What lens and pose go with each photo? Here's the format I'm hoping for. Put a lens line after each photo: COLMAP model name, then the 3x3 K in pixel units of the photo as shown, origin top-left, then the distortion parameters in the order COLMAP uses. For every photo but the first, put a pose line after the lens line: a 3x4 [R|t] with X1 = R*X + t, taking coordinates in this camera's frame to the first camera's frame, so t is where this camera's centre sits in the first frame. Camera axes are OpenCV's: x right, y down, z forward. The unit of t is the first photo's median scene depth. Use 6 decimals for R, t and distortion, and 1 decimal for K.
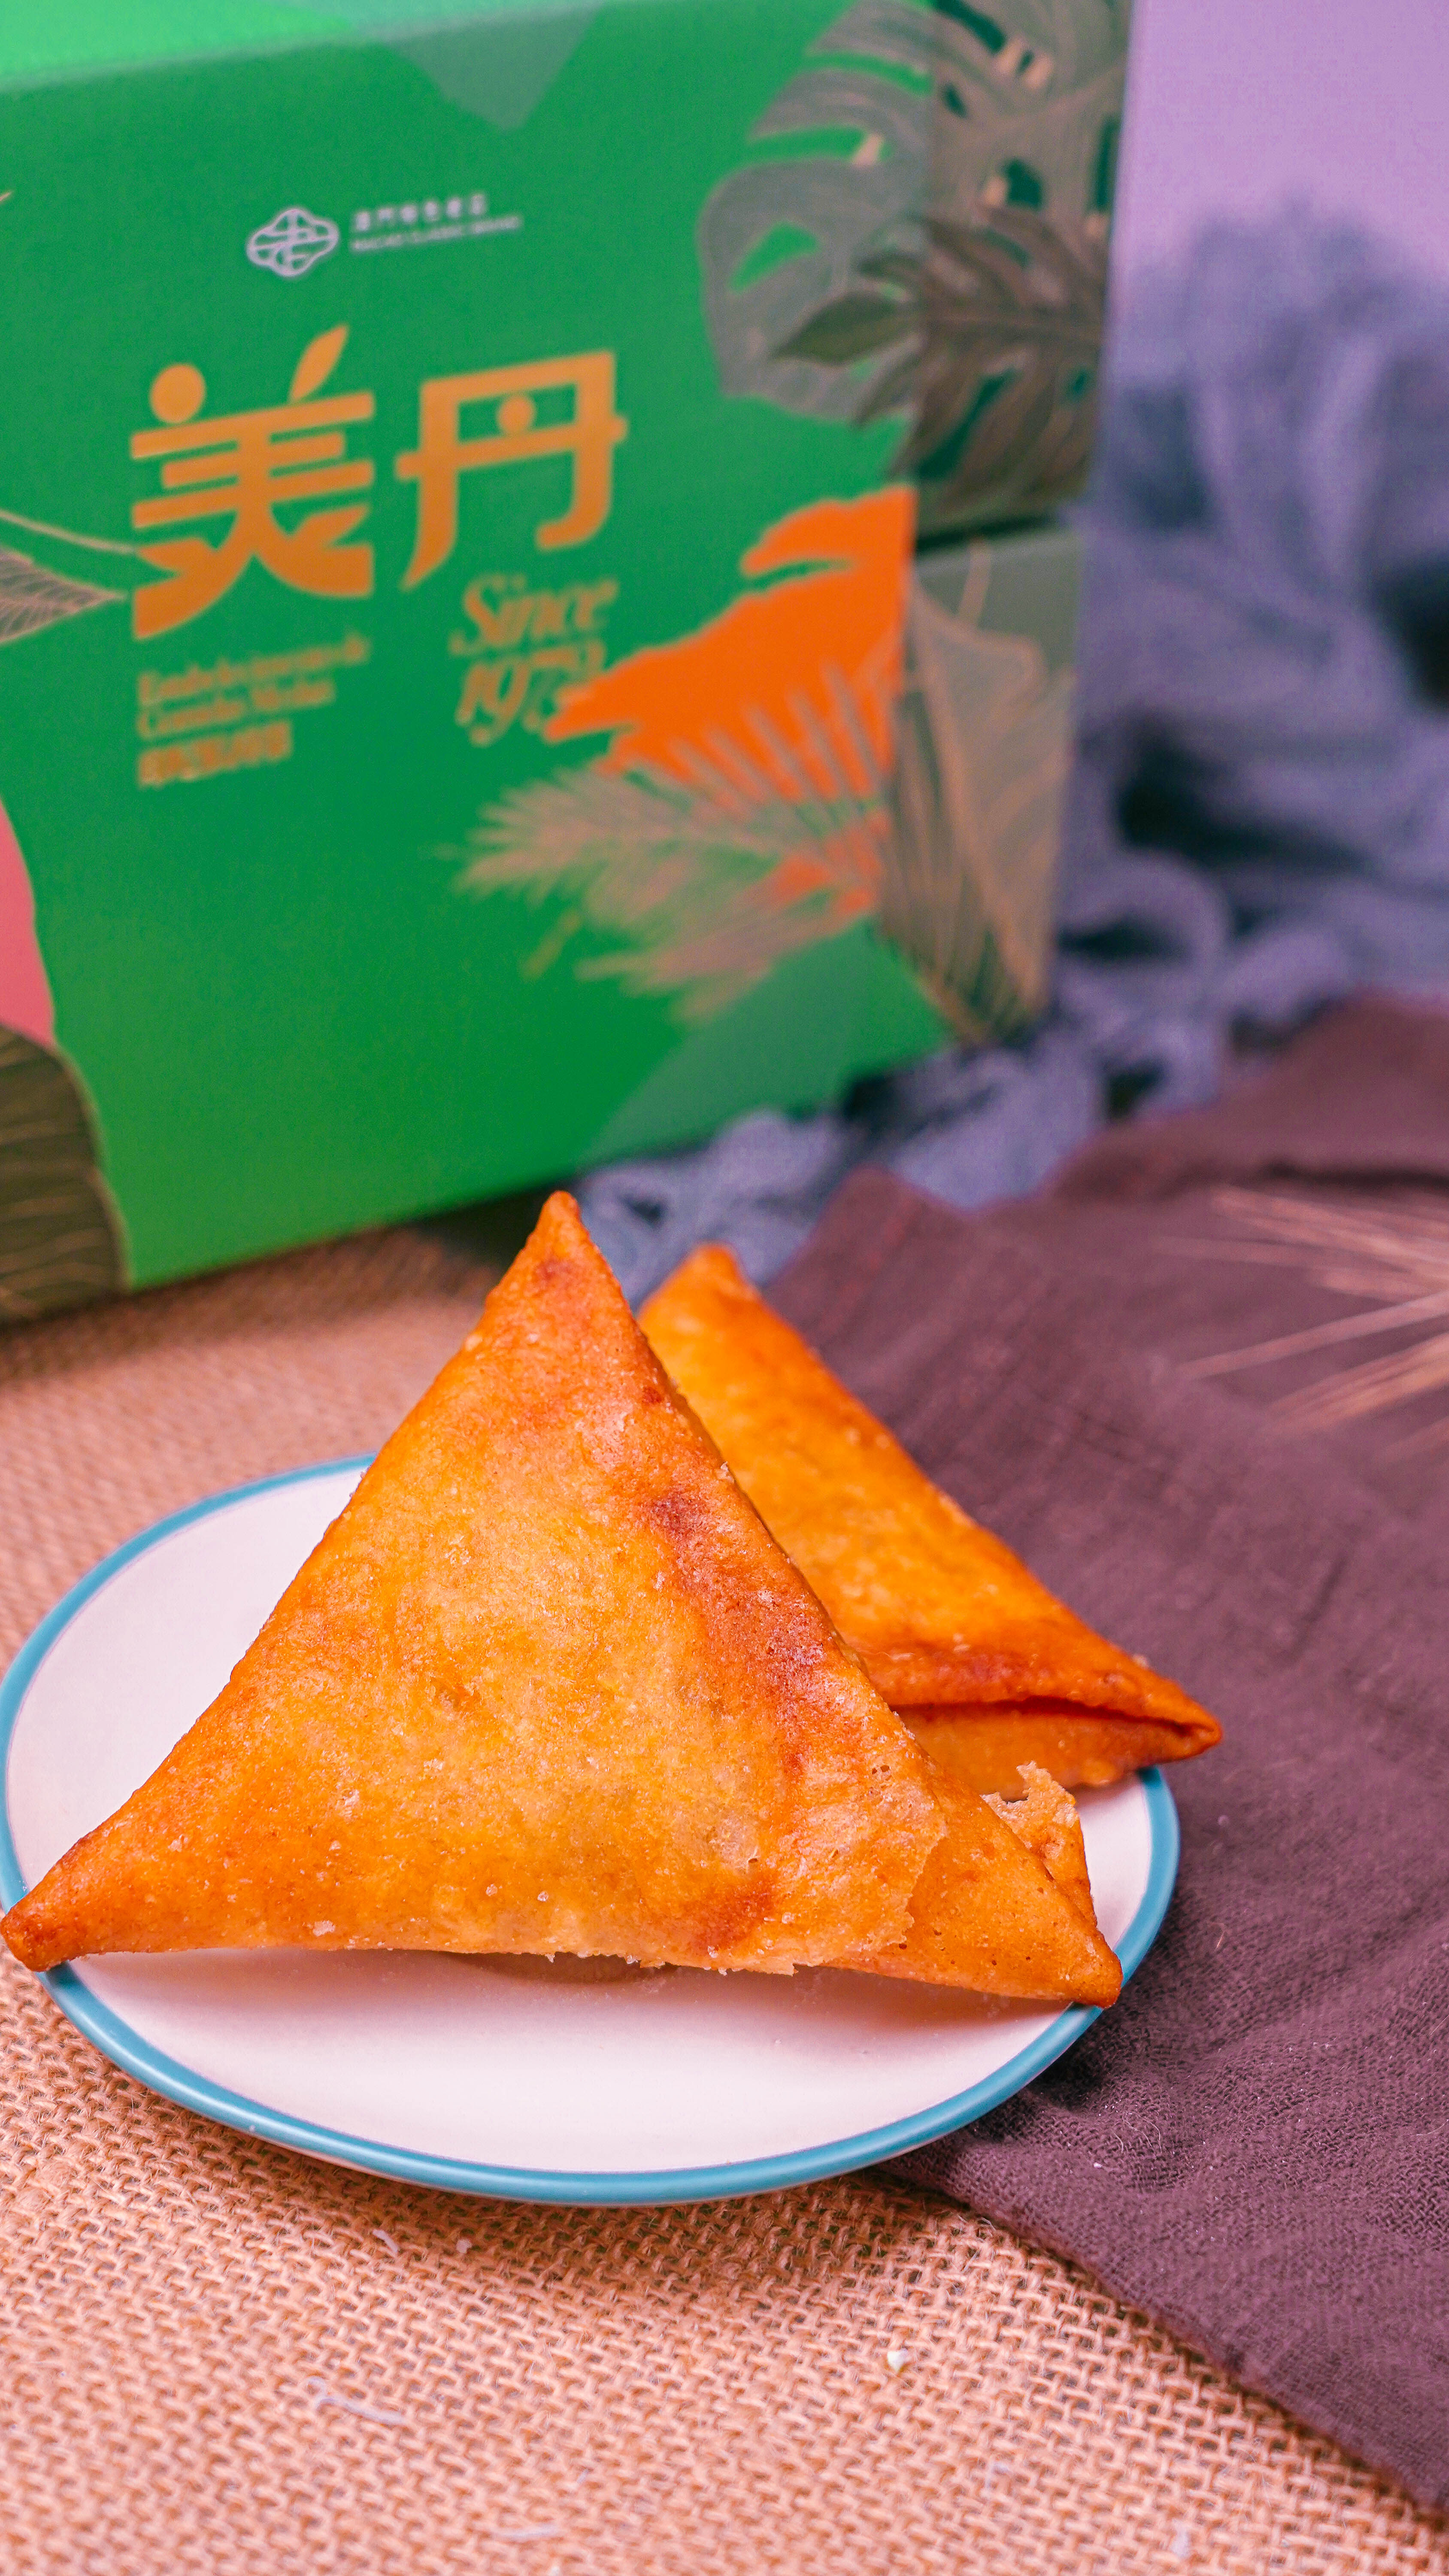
lens RADIAL K [[5170.7, 0, 811.2], [0, 5170.7, 1231.1], [0, 0, 1]] dist [0.020260, 0.000000]
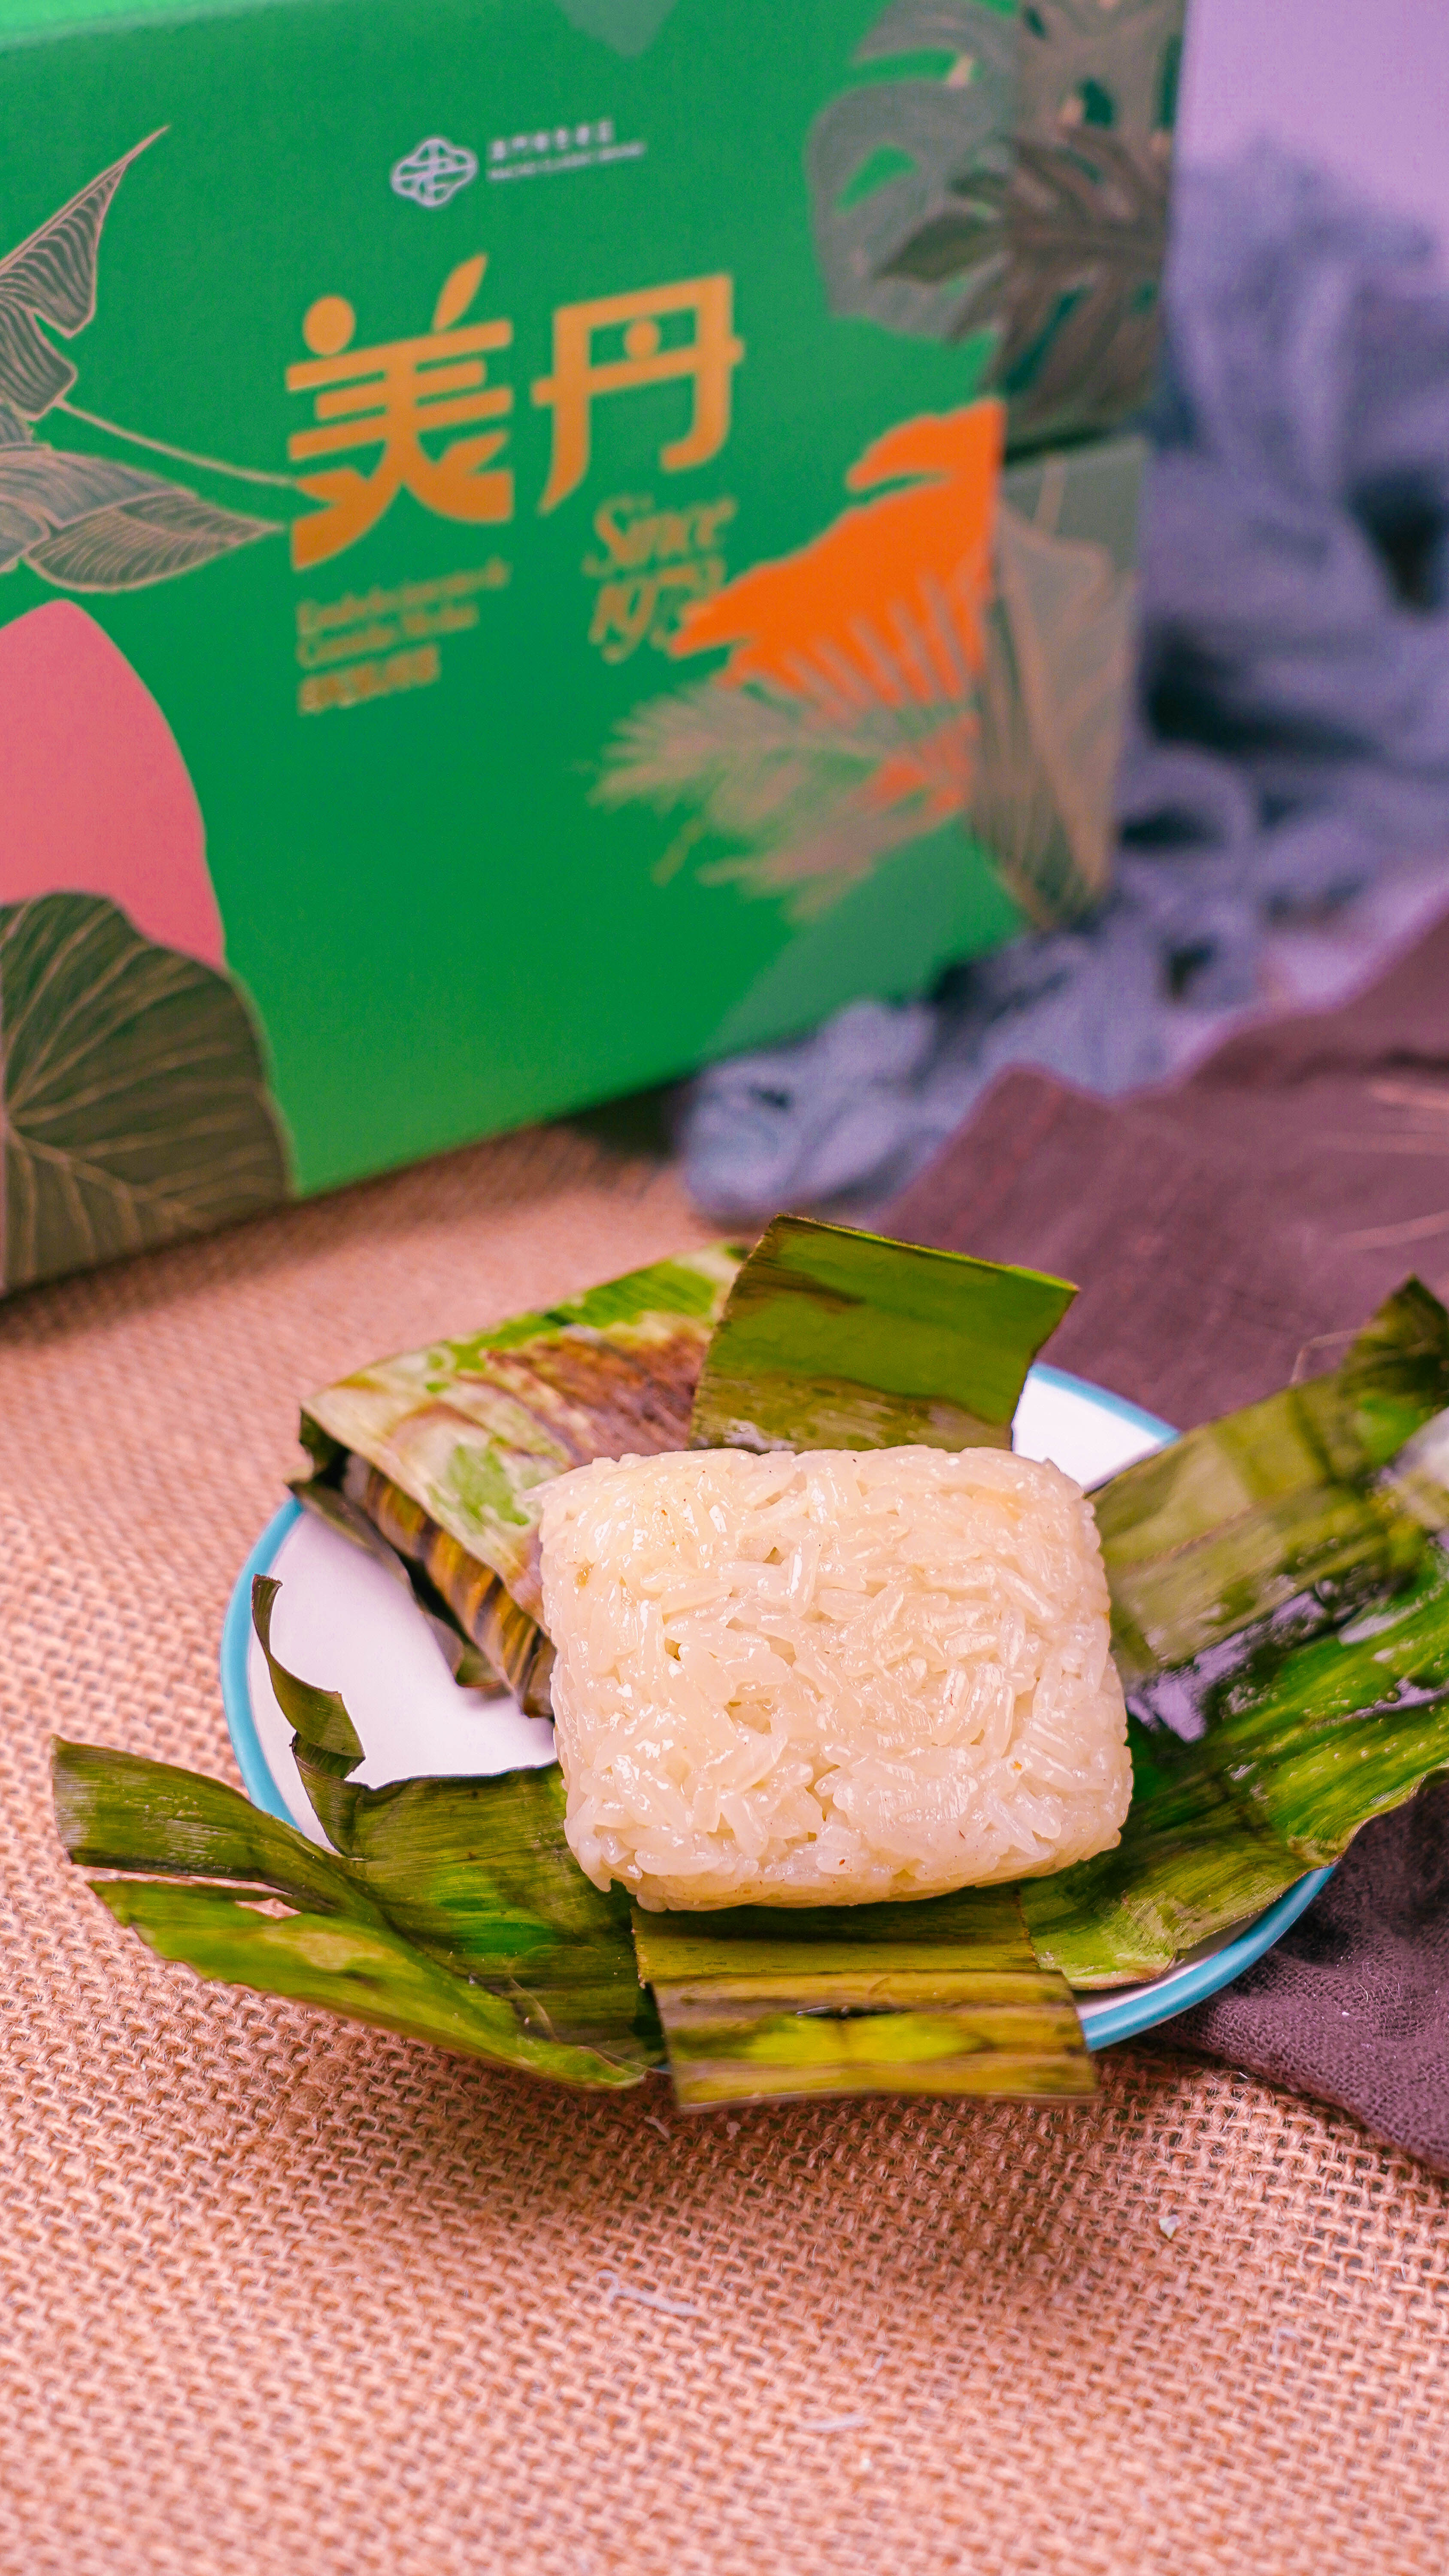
lens RADIAL K [[3996.8, 0, 605.2], [0, 3996.8, 1326.4], [0, 0, 1]] dist [-0.037034, 0.000000]
pose [[0.999067, -0.043052, -0.003434, -0.070495], [0.043178, 0.997388, 0.057906, -0.006968], [0.000932, -0.058000, 0.998316, 0.190953]]
